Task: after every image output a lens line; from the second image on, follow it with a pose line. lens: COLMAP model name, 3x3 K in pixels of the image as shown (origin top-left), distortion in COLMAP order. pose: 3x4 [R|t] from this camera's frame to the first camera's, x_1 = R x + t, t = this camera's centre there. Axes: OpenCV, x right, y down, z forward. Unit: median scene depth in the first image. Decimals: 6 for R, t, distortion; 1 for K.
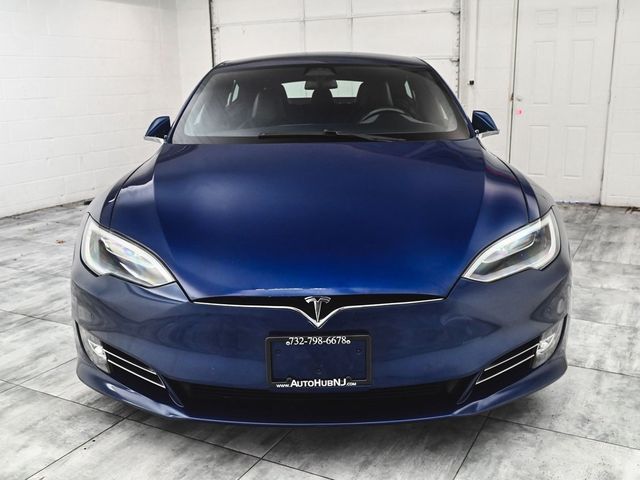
lens RADIAL K [[591.3, 0, 320.0], [0, 591.3, 240.0], [0, 0, 1]] dist [-0.001471, -0.000794]
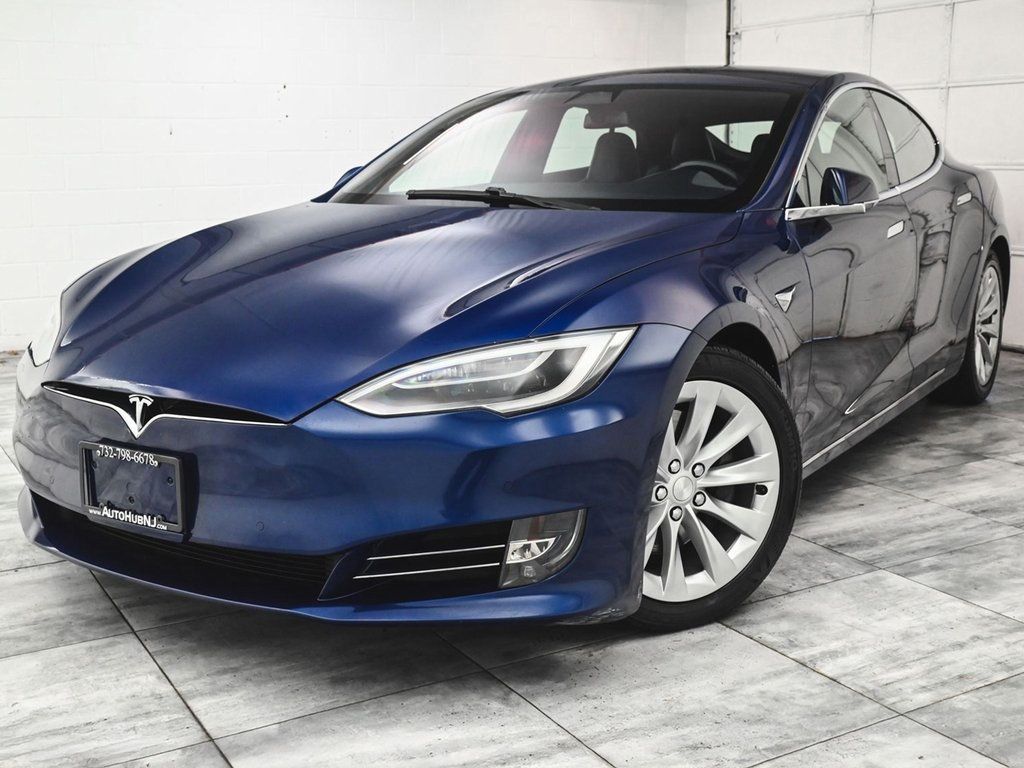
lens RADIAL K [[1136.9, 0, 512.0], [0, 1136.9, 384.0], [0, 0, 1]] dist [-0.065959, -0.017284]
pose [[0.858535, 0.110606, -0.500683, 1.051973], [-0.134655, 0.990820, -0.012014, 0.038001], [0.494758, 0.077733, 0.865547, 0.044349]]
